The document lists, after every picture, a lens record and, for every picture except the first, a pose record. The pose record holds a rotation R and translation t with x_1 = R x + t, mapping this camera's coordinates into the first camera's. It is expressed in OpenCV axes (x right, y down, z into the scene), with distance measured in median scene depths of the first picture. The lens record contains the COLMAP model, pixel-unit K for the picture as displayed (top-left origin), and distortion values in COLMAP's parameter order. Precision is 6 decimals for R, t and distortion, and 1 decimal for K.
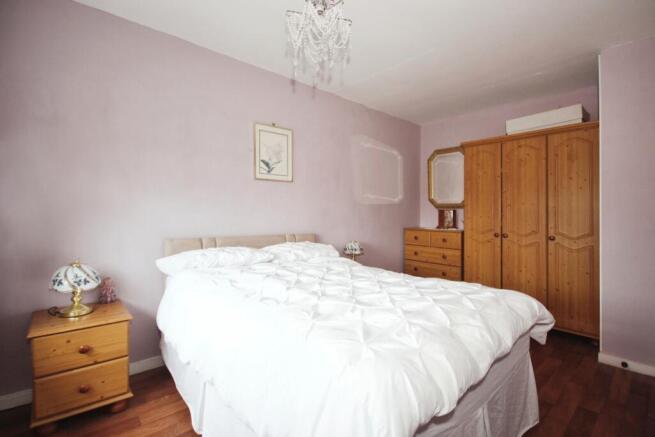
lens RADIAL K [[308.9, 0, 328.3], [0, 308.9, 209.4], [0, 0, 1]] dist [-0.001583, -0.000857]
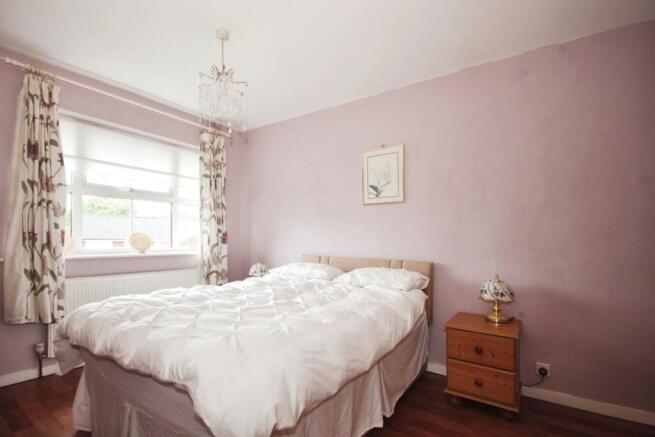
lens RADIAL K [[300.9, 0, 328.0], [0, 300.9, 239.1], [0, 0, 1]] dist [-0.001009, -0.000166]
pose [[0.273425, 0.004462, -0.961883, 0.682935], [0.022382, 0.999689, 0.010999, 0.004435], [0.961633, -0.024536, 0.273240, 0.561857]]
